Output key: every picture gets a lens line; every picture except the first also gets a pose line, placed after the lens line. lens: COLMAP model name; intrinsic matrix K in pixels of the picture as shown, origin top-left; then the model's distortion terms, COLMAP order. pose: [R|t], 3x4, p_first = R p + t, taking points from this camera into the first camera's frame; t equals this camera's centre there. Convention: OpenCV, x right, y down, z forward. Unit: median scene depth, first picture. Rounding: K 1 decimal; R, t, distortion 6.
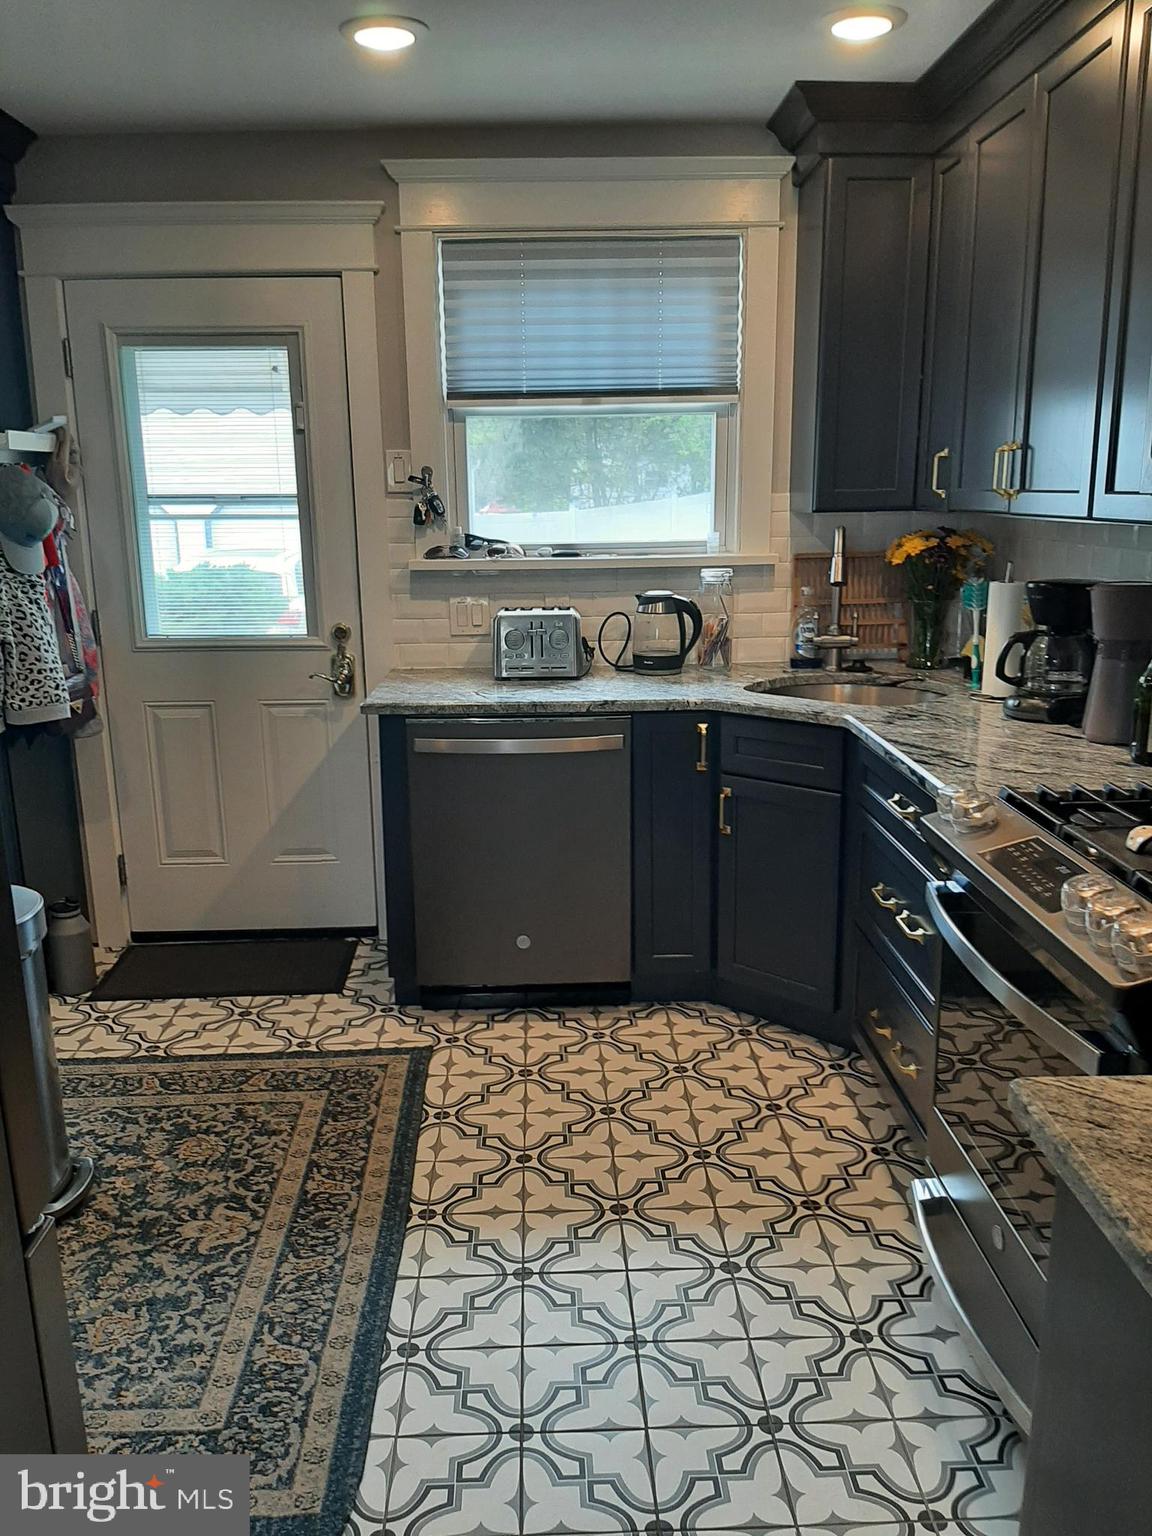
lens RADIAL K [[1183.8, 0, 585.5], [0, 1183.8, 769.8], [0, 0, 1]] dist [0.015843, -0.028358]
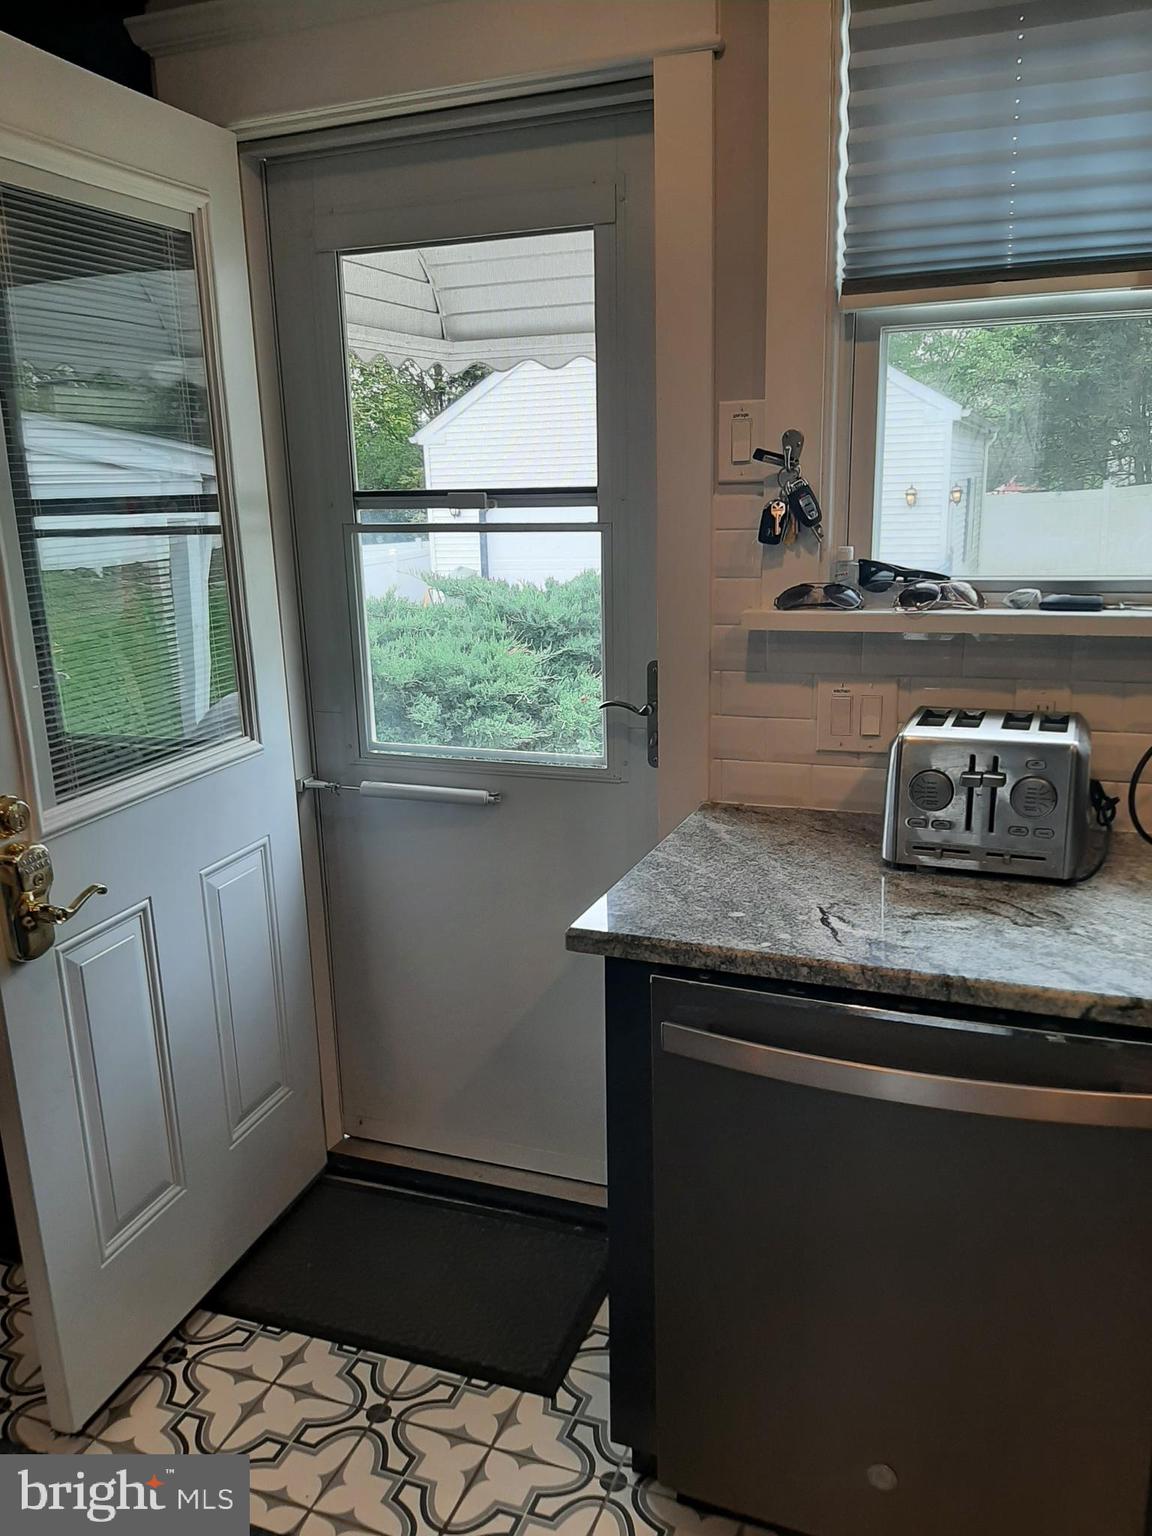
lens RADIAL K [[1183.8, 0, 565.0], [0, 1183.8, 784.5], [0, 0, 1]] dist [0.015843, -0.028358]
pose [[0.909606, 0.086533, -0.406361, -0.001078], [-0.075719, 0.996217, 0.042650, -0.116098], [0.408515, -0.008026, 0.912717, 0.484725]]
